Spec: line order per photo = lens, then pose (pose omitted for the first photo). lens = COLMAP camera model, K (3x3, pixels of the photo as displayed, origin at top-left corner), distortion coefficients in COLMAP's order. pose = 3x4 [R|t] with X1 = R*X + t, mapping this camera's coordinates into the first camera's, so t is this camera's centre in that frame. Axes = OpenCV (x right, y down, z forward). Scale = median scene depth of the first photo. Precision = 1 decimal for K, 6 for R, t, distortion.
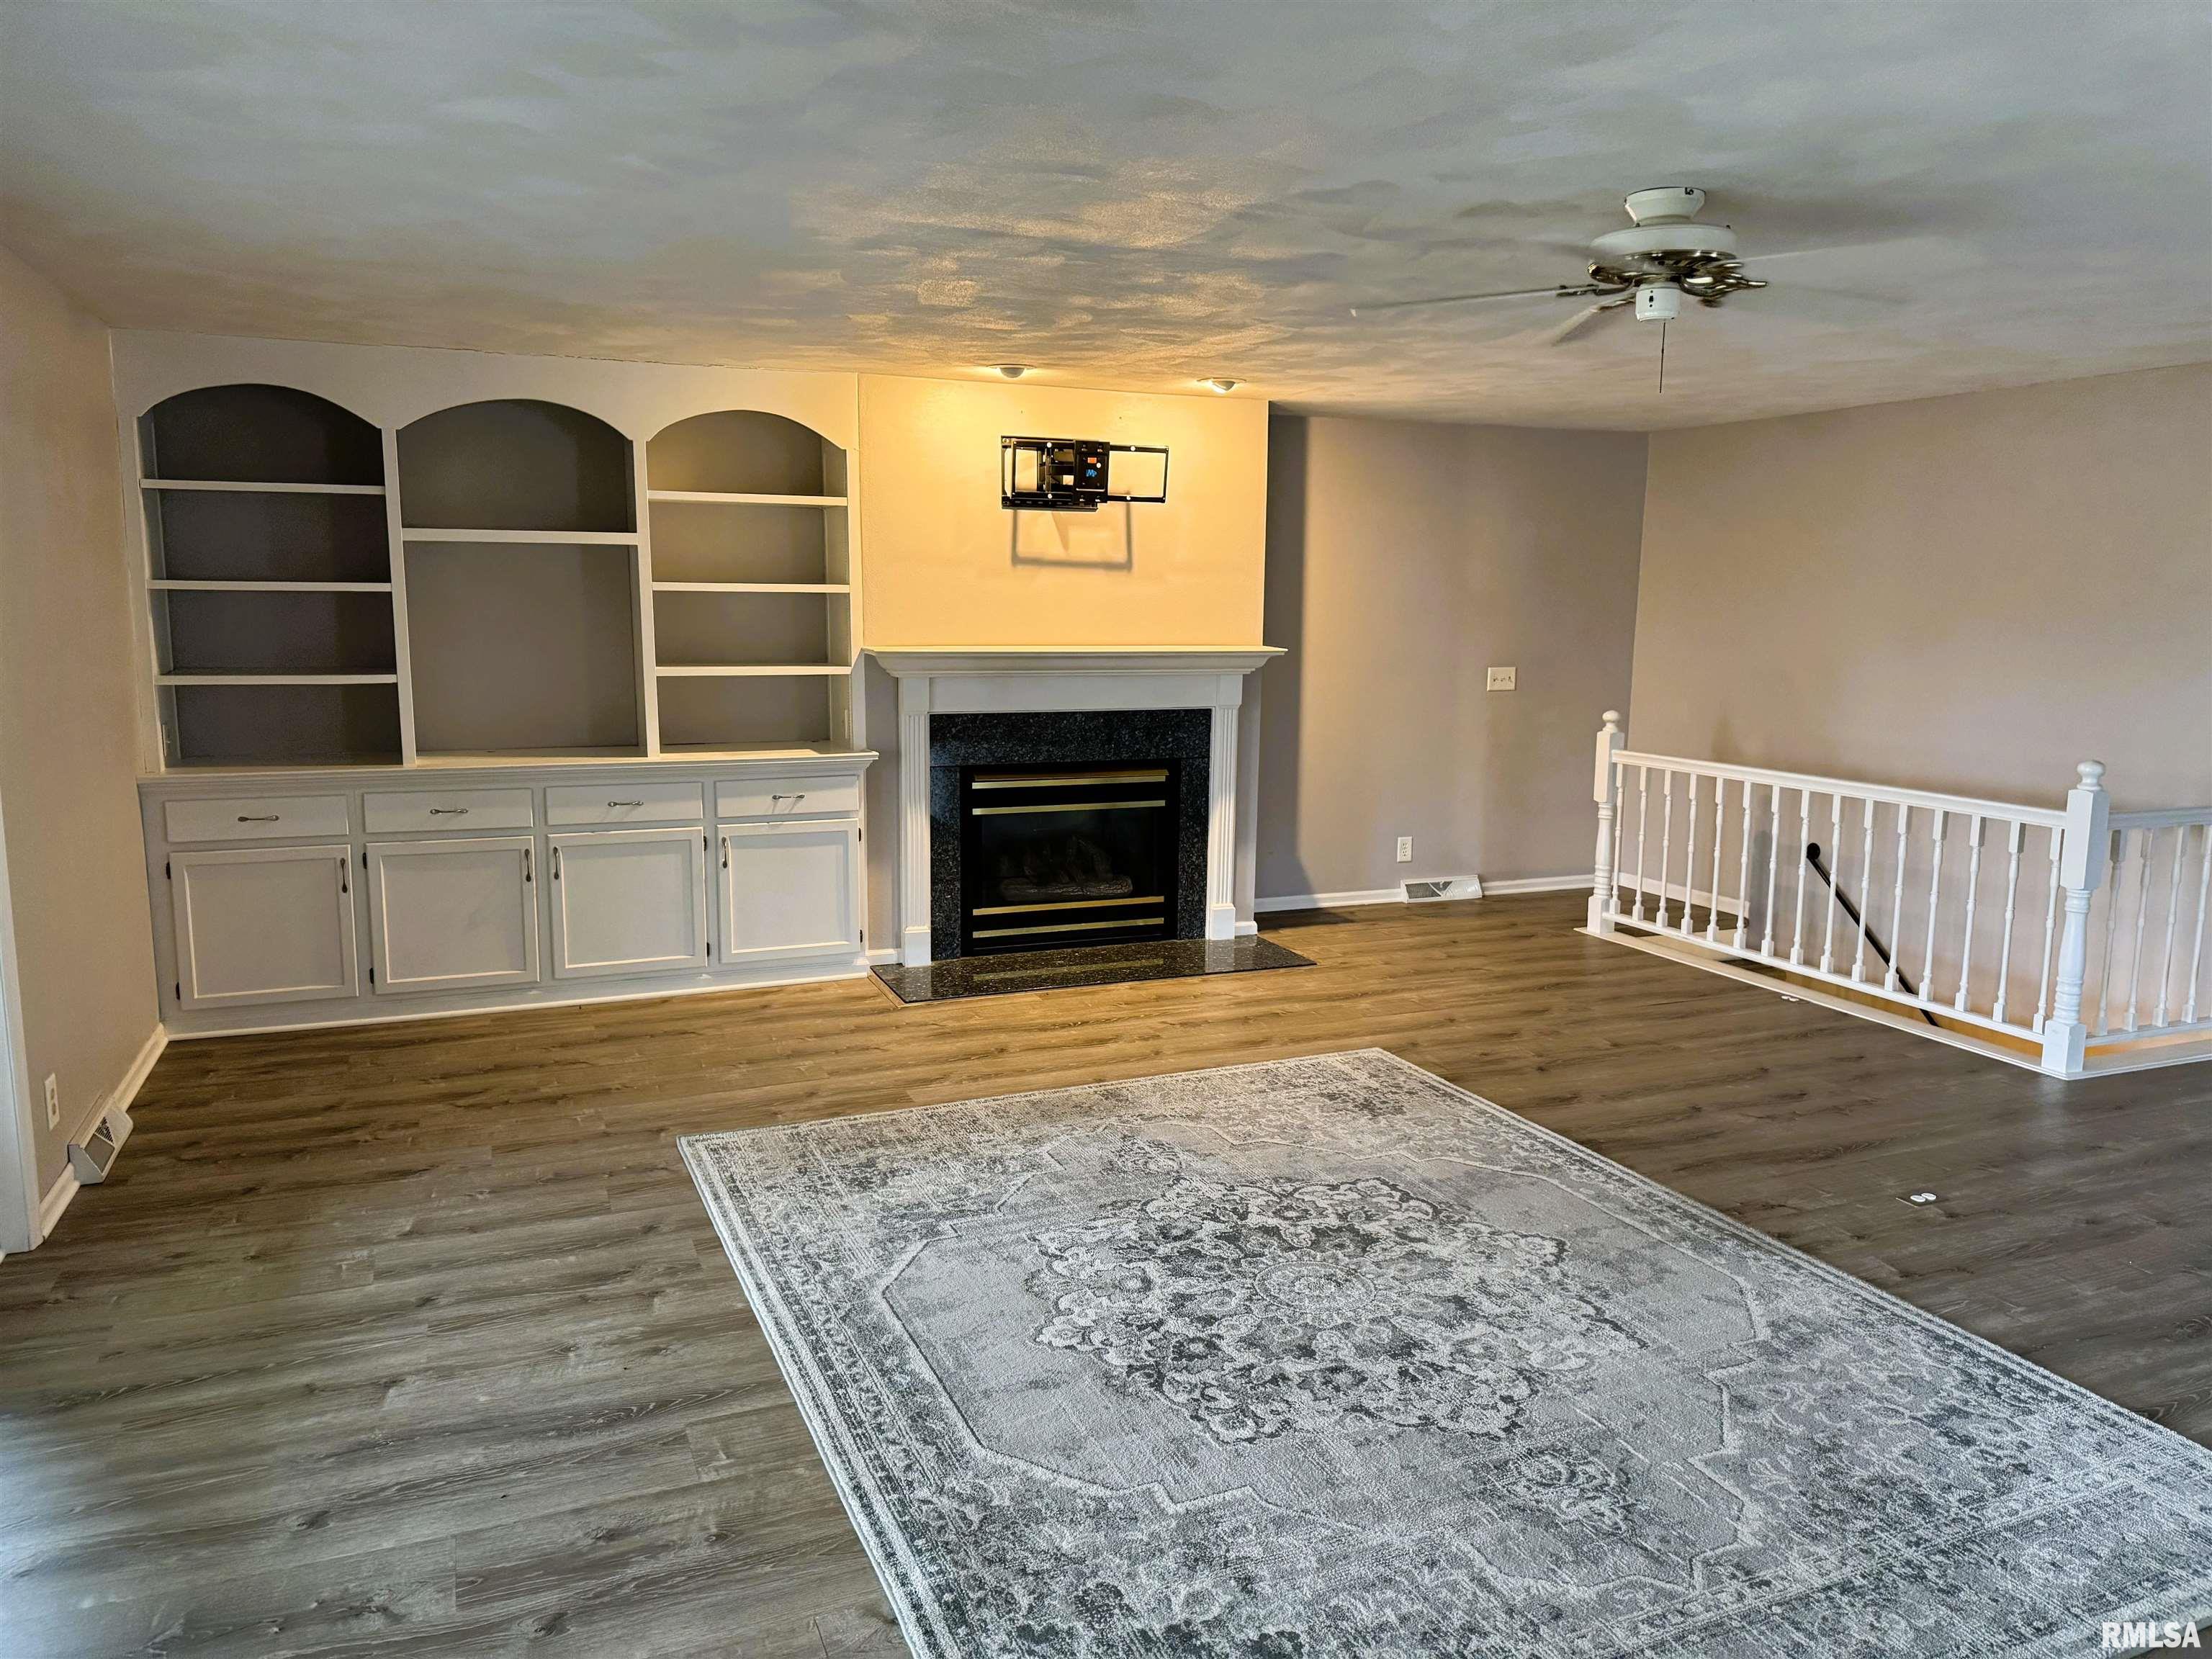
lens RADIAL K [[1550.0, 0, 1117.4], [0, 1550.0, 799.5], [0, 0, 1]] dist [0.072302, -0.081584]
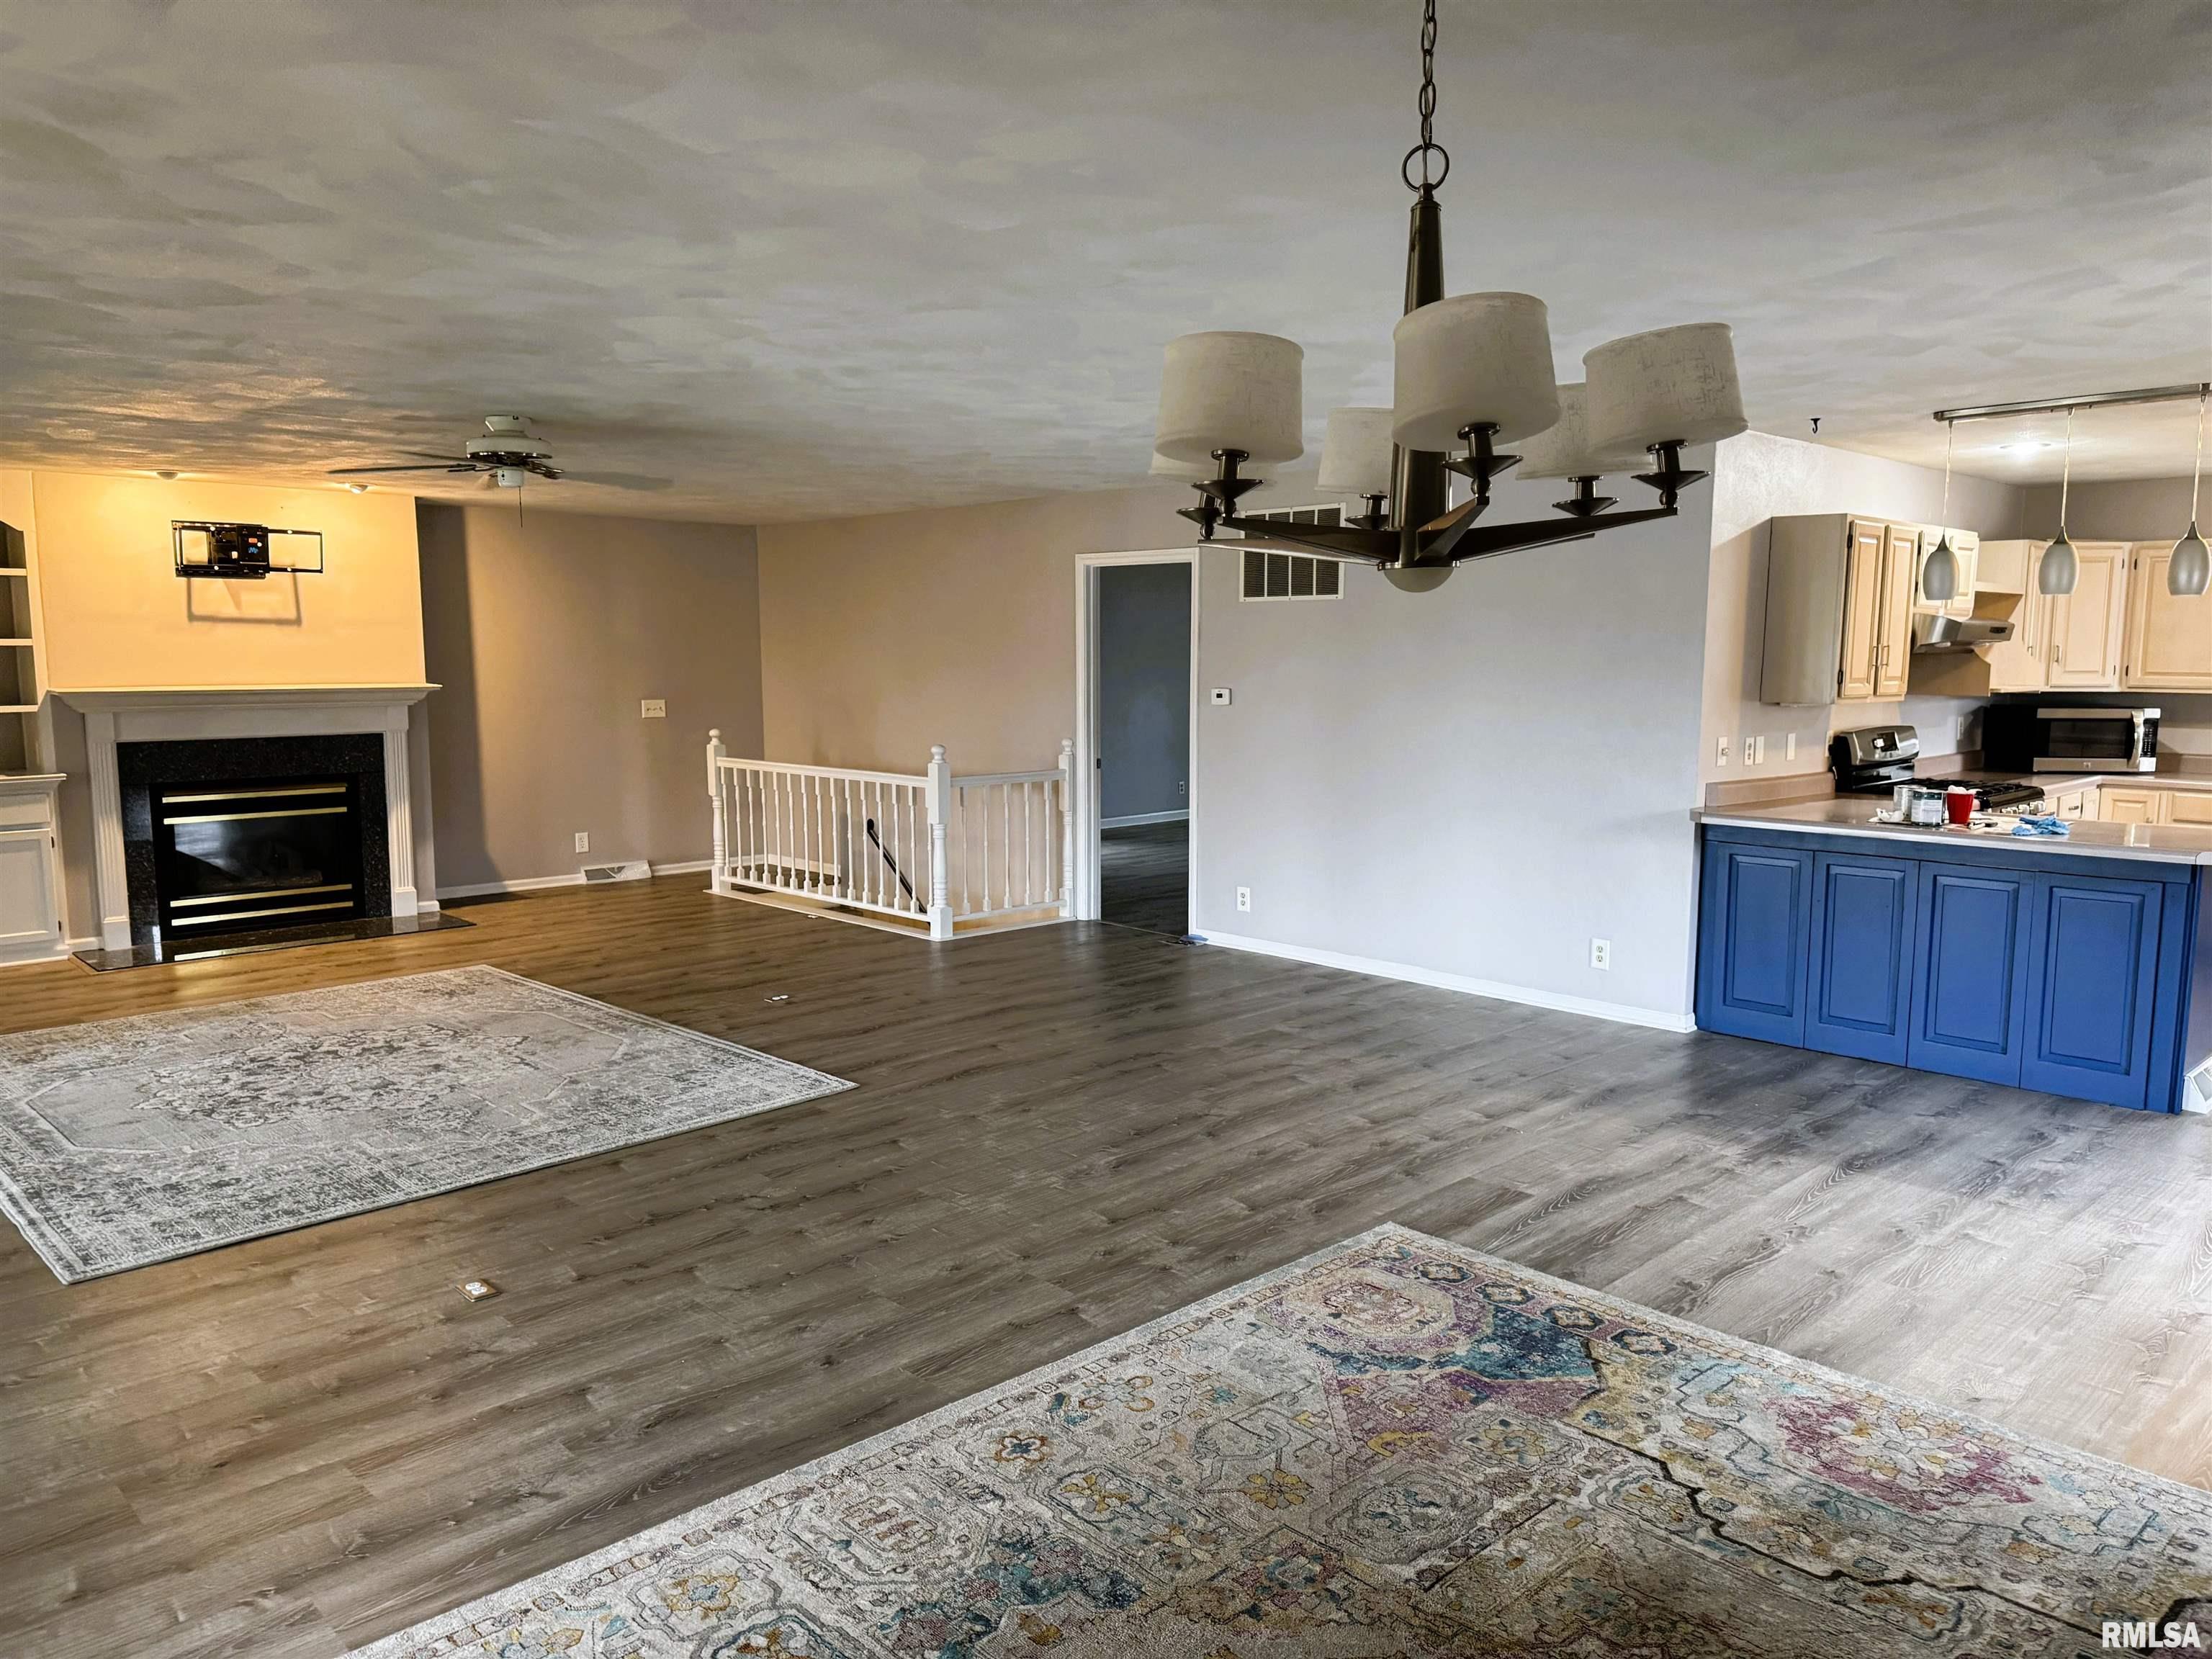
lens RADIAL K [[1550.0, 0, 1097.6], [0, 1550.0, 823.7], [0, 0, 1]] dist [0.072302, -0.081584]
pose [[0.934287, -0.051948, 0.352717, 0.196007], [0.058182, 0.998281, -0.007088, 0.076191], [-0.351743, 0.027144, 0.935703, -0.533723]]
